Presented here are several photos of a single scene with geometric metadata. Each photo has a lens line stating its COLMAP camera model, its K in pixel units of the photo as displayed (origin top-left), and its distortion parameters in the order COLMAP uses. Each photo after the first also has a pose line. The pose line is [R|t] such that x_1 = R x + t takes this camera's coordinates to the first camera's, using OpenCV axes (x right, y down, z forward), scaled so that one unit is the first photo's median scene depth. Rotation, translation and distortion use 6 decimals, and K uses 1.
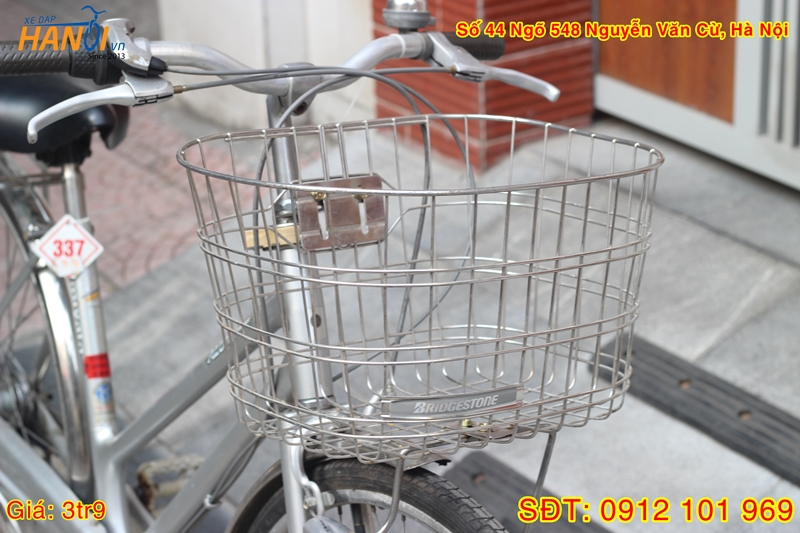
lens RADIAL K [[1899.5, 0, 400.0], [0, 1899.5, 266.5], [0, 0, 1]] dist [-0.058795, 0.183865]
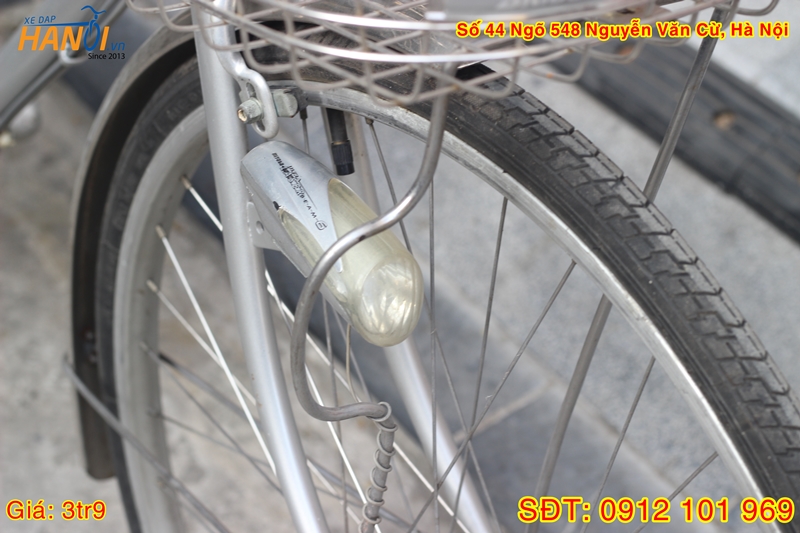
lens RADIAL K [[1899.5, 0, 400.0], [0, 1899.5, 266.5], [0, 0, 1]] dist [-0.058795, 0.183865]
pose [[0.998046, -0.021562, 0.058650, -0.037654], [0.000716, 0.942467, 0.334297, -0.013725], [-0.062484, -0.333602, 0.940641, 0.475470]]
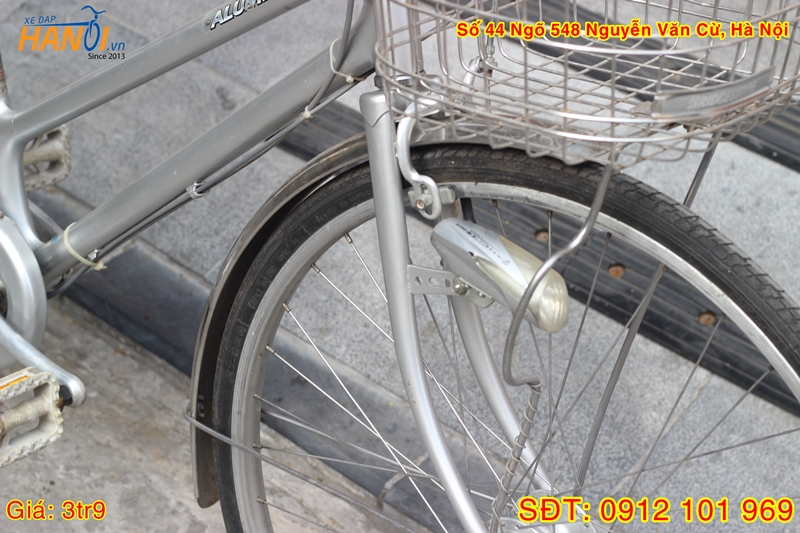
lens RADIAL K [[1899.5, 0, 400.0], [0, 1899.5, 266.5], [0, 0, 1]] dist [-0.058795, 0.183865]
pose [[0.946304, -0.078523, 0.313598, -0.323654], [0.004552, 0.973193, 0.229945, -0.040708], [-0.323247, -0.216170, 0.921293, 0.222497]]
